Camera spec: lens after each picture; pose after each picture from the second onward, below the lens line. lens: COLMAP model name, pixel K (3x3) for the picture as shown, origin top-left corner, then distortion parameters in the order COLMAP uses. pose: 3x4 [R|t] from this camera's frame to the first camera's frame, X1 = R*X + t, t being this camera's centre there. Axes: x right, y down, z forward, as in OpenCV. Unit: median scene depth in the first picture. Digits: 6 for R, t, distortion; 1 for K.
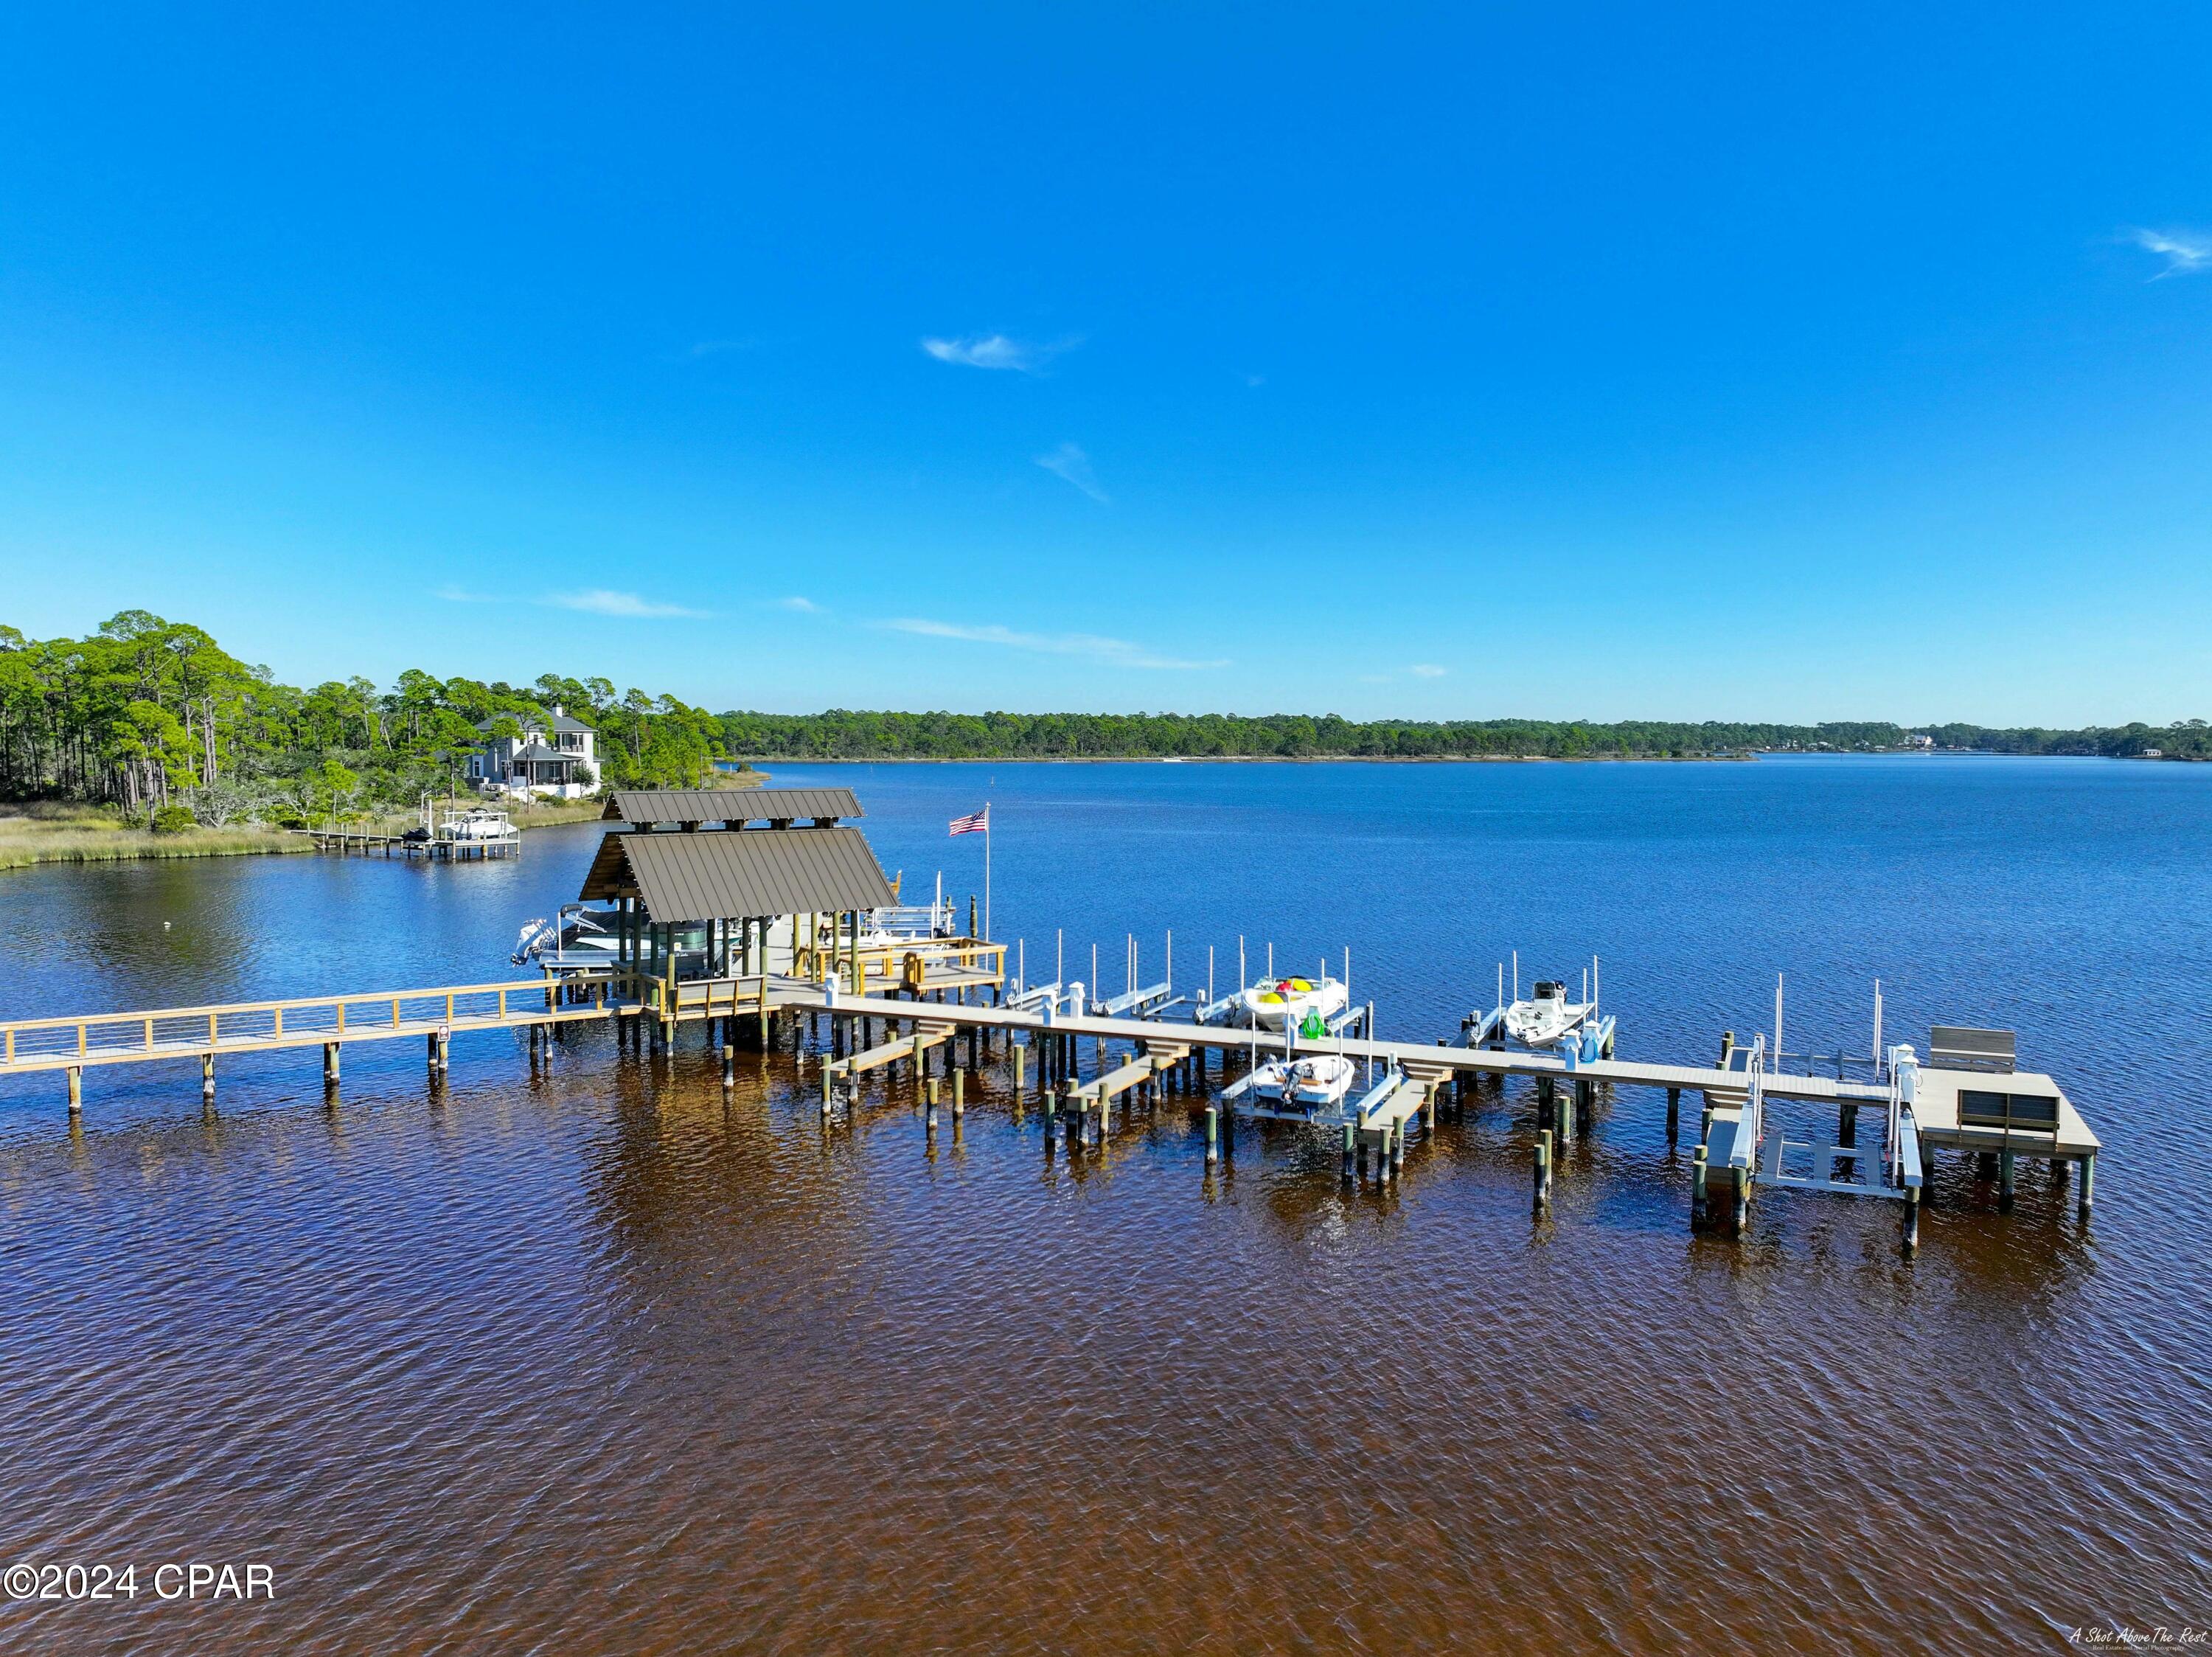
lens RADIAL K [[1551.1, 0, 1111.3], [0, 1551.1, 811.6], [0, 0, 1]] dist [0.003113, 0.010504]
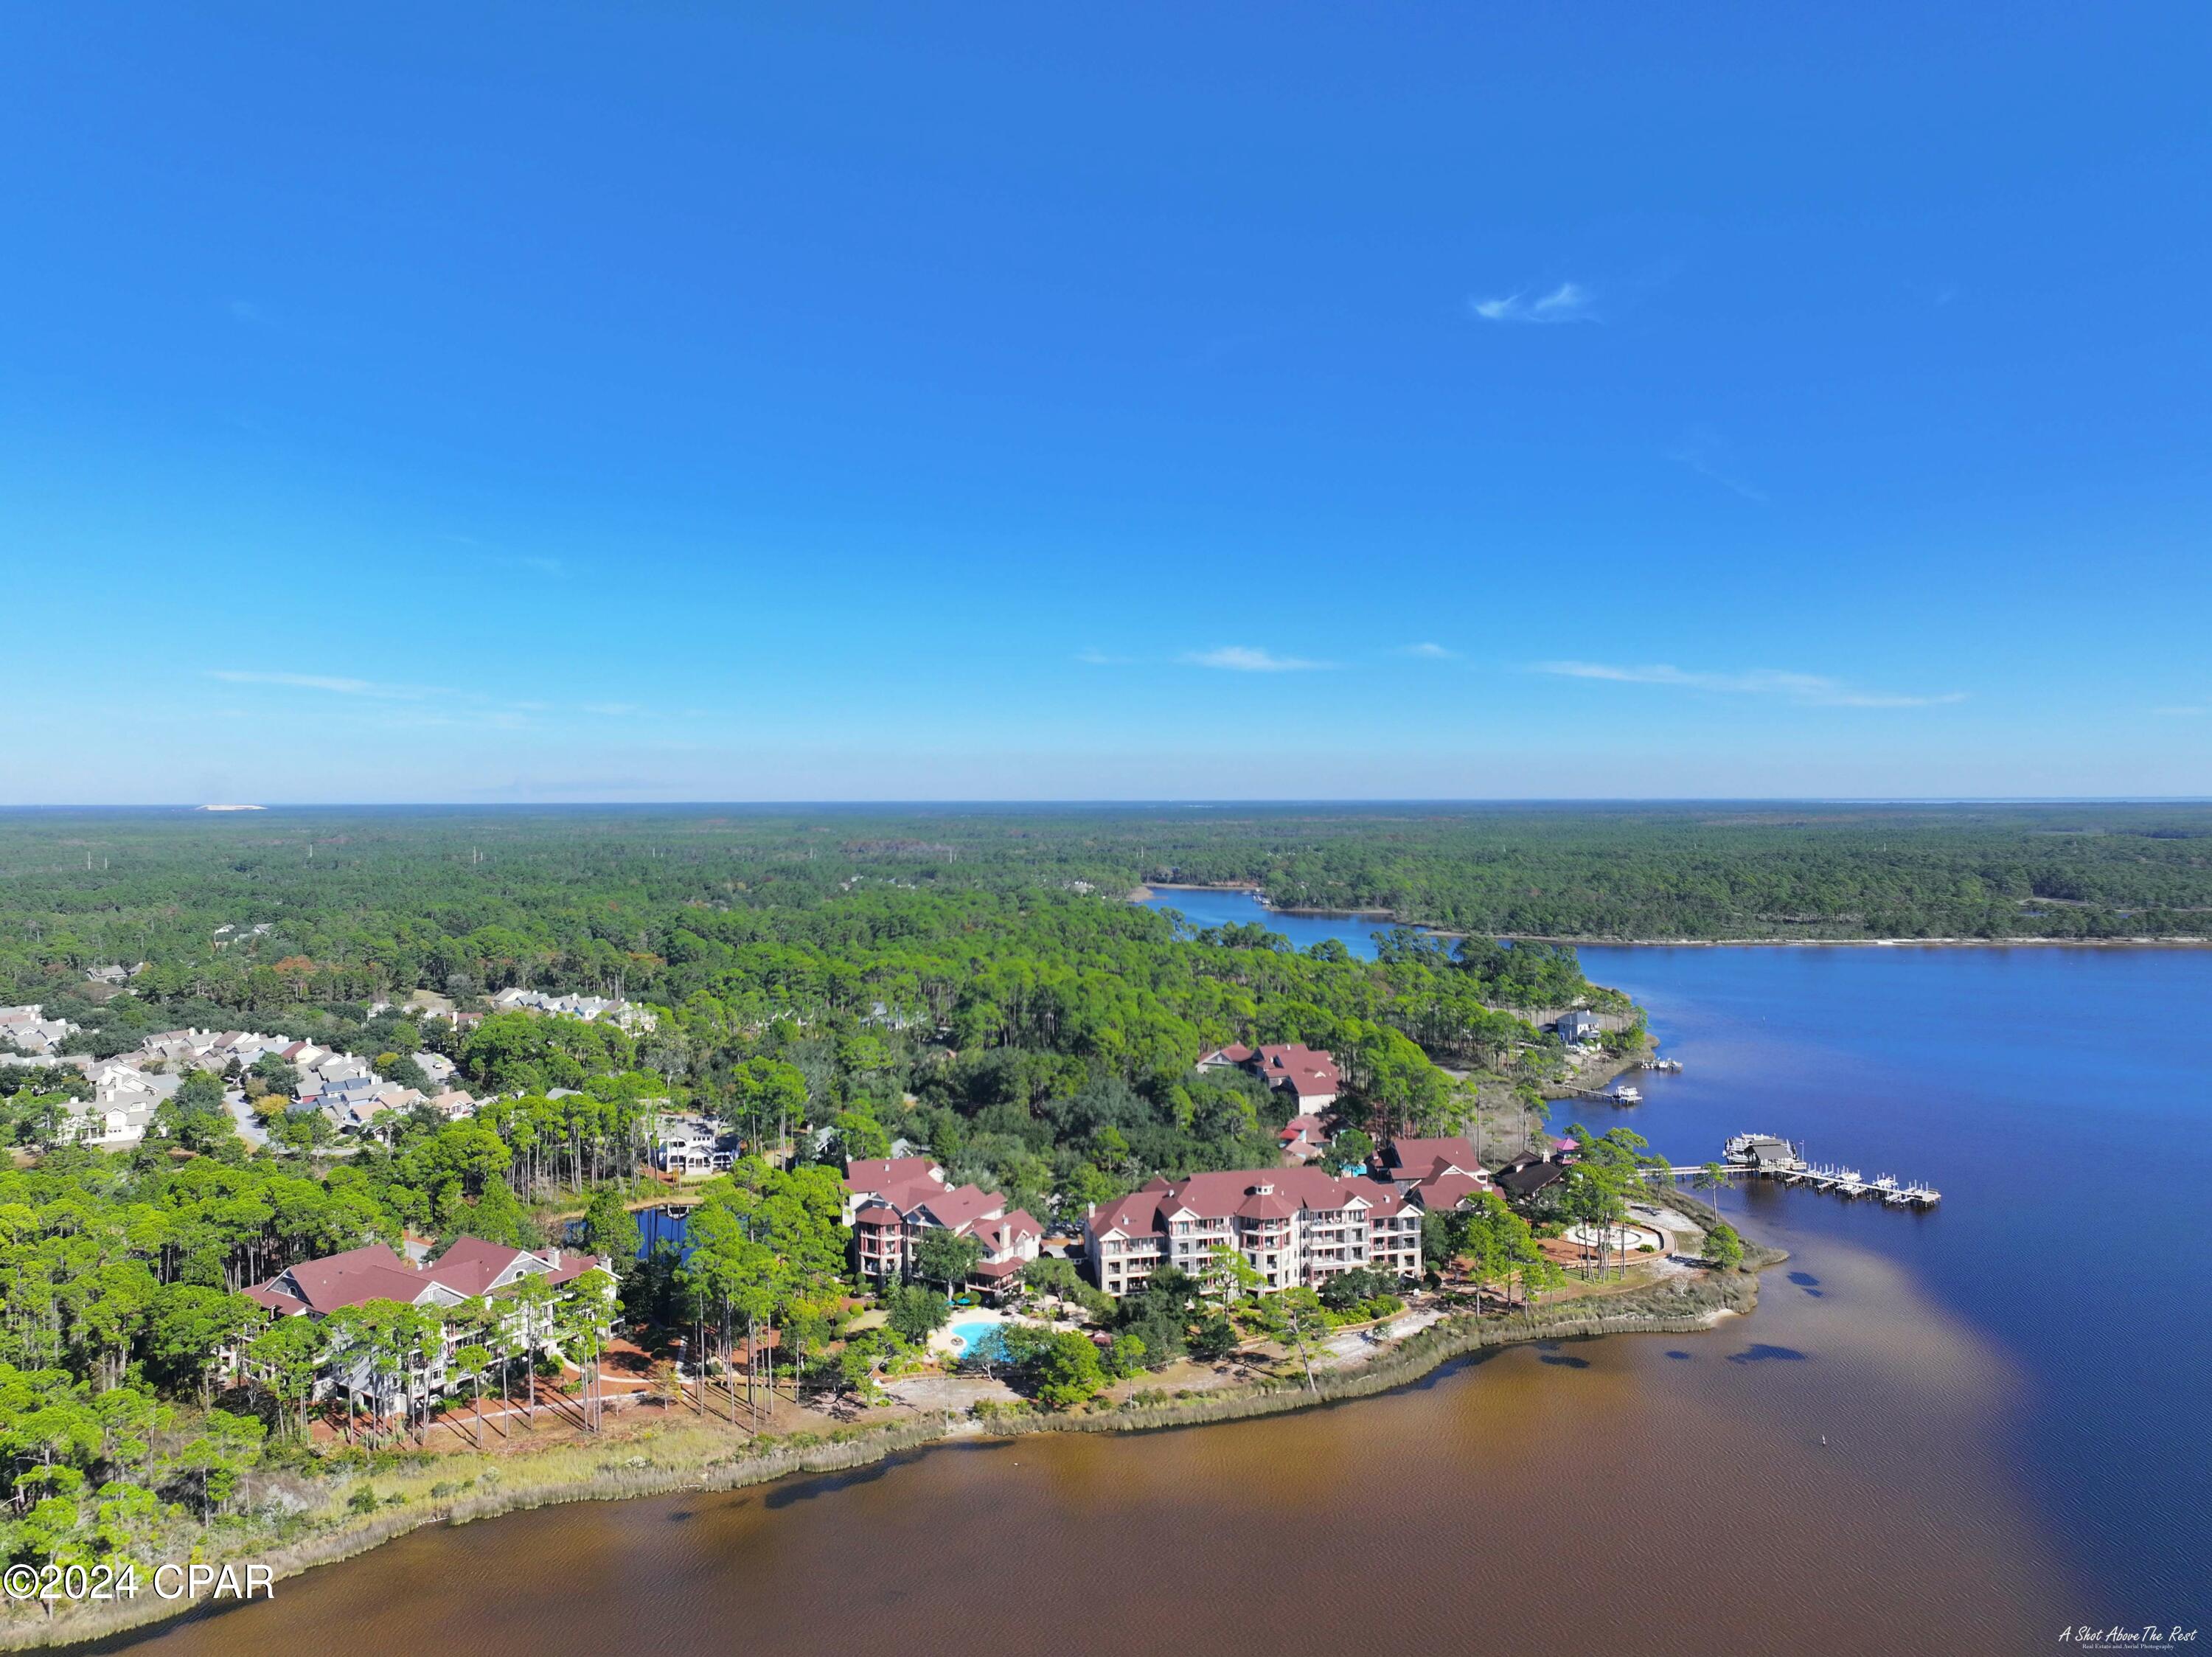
lens RADIAL K [[1562.9, 0, 1102.0], [0, 1562.9, 820.6], [0, 0, 1]] dist [0.008053, 0.004576]
pose [[0.903610, -0.000878, -0.428355, 0.029747], [-0.010016, 0.999681, -0.023178, -0.433903], [0.428238, 0.025235, 0.903313, -2.320269]]
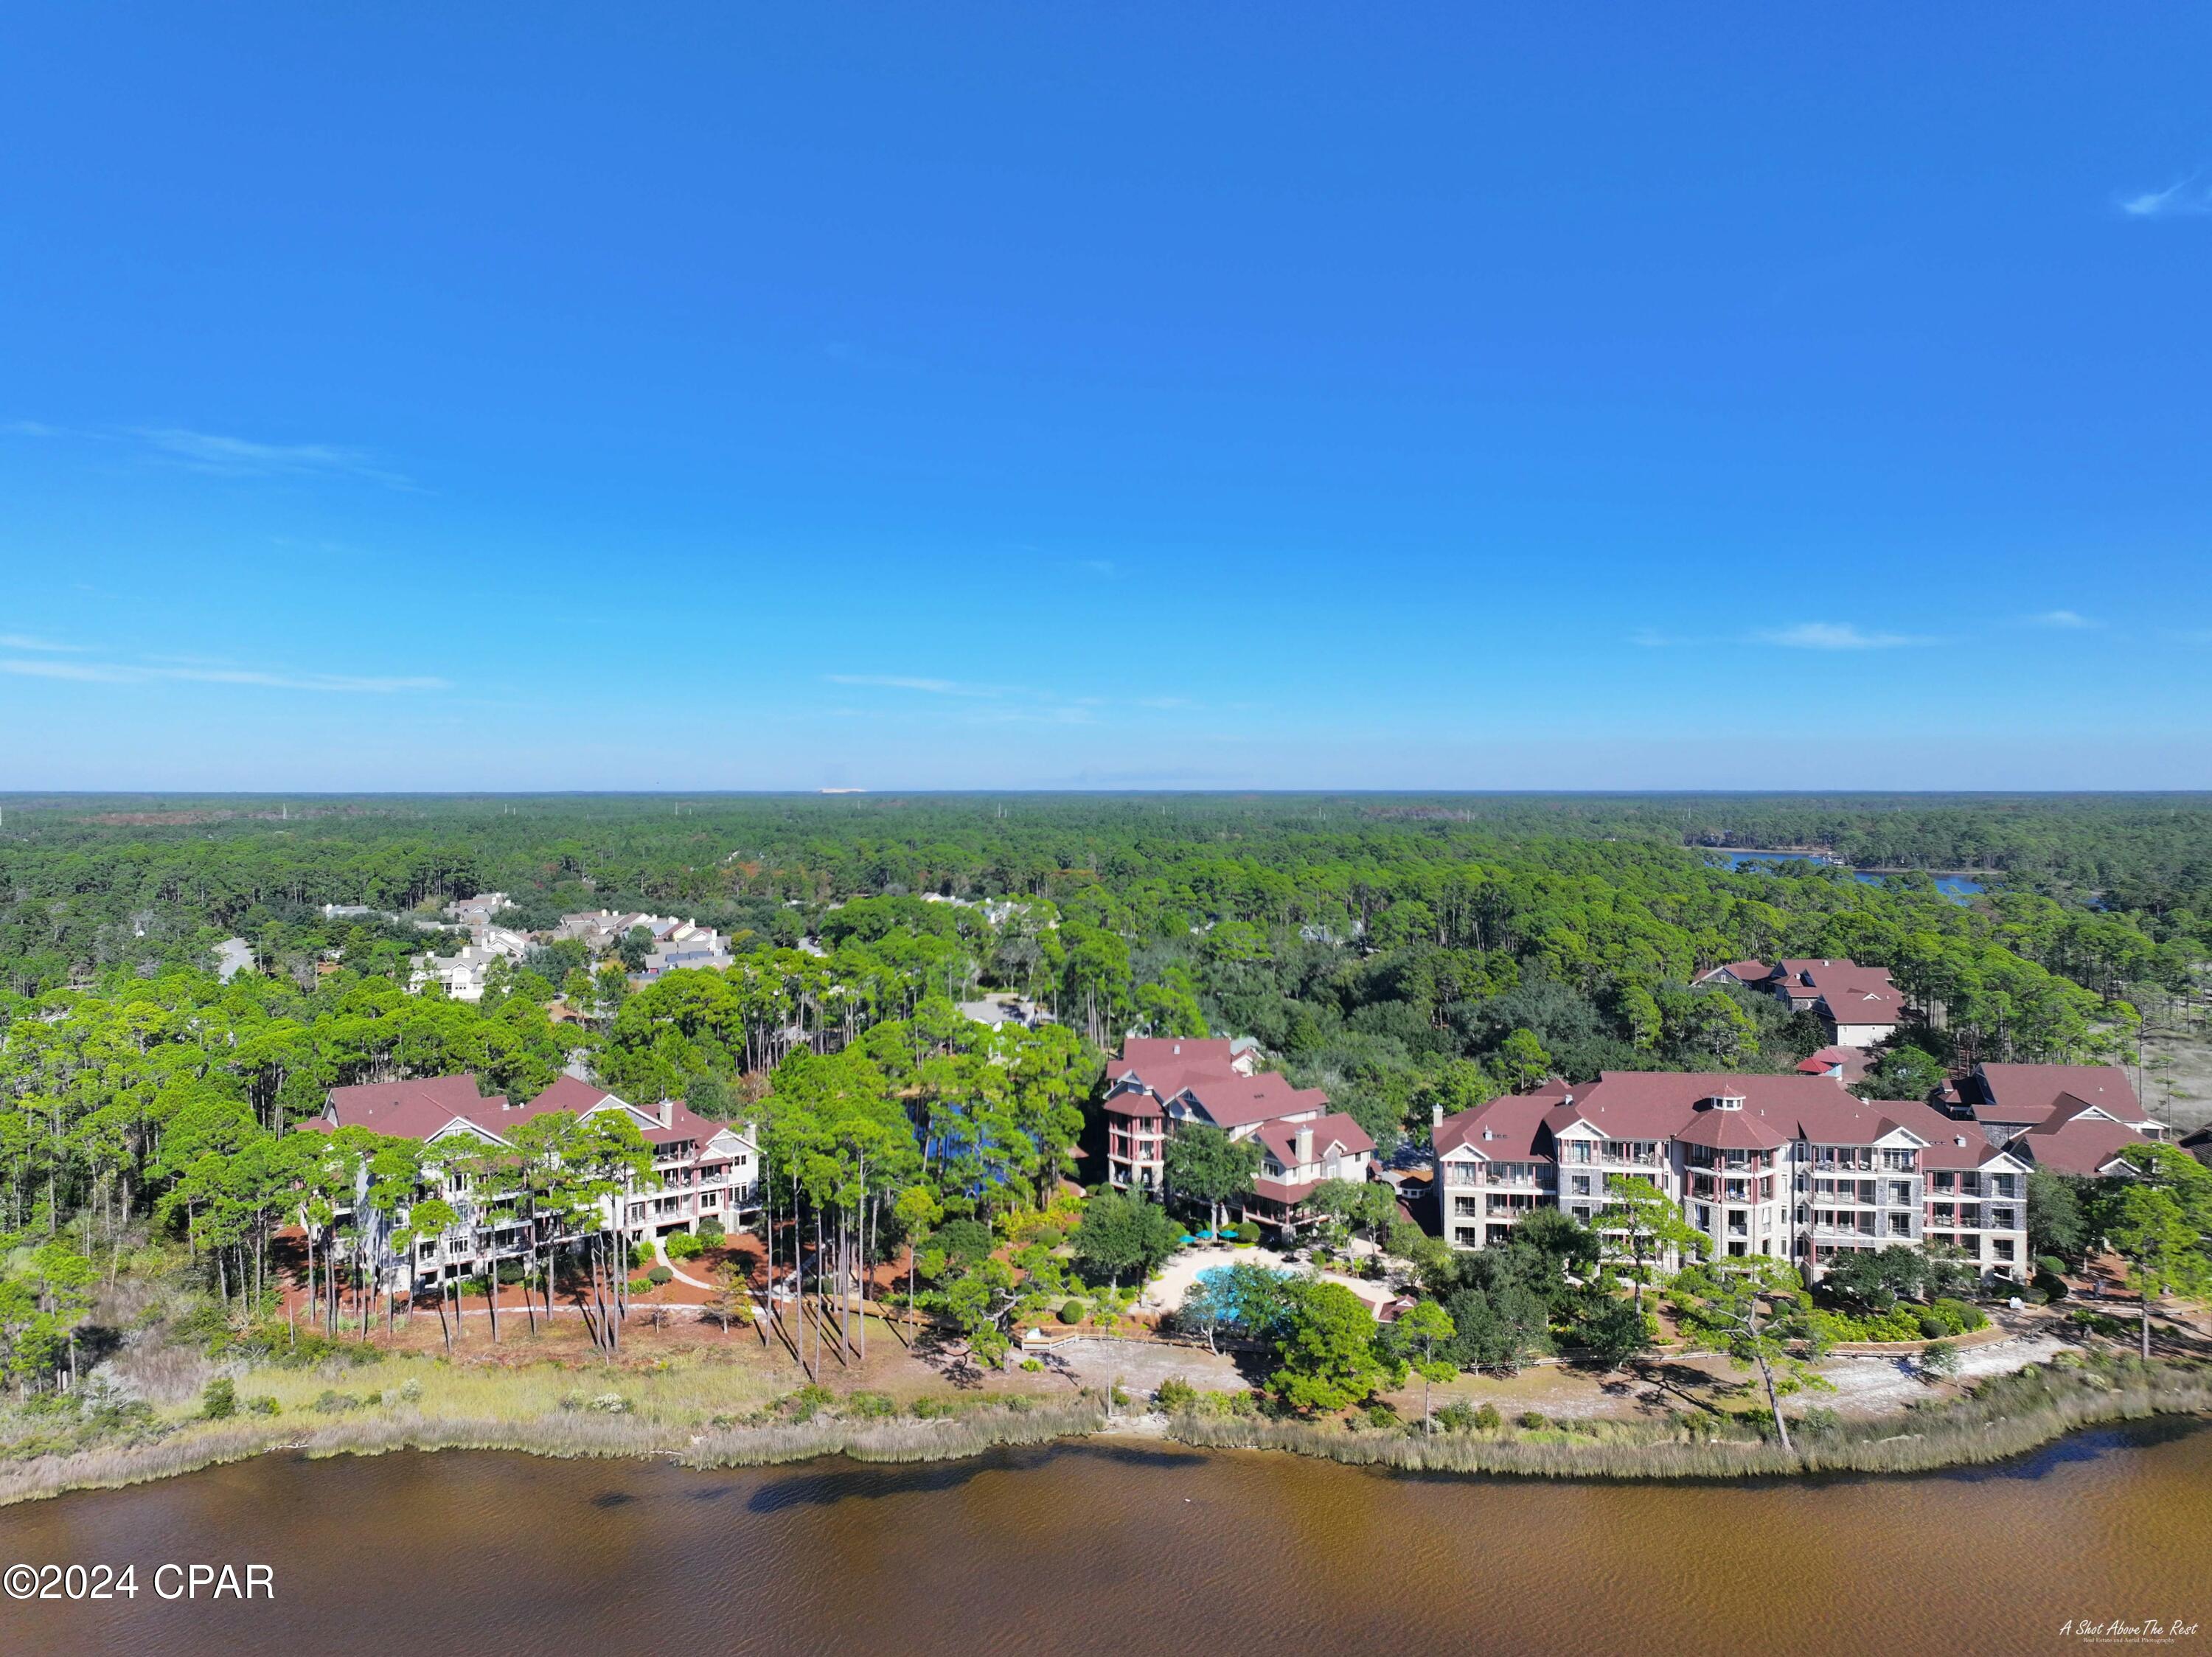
lens RADIAL K [[1551.1, 0, 1111.3], [0, 1551.1, 811.6], [0, 0, 1]] dist [0.003113, 0.010504]
pose [[0.705969, 0.005445, -0.708222, -0.116836], [-0.026792, 0.999460, -0.019023, -0.218653], [0.707736, 0.032404, 0.705733, -1.658457]]
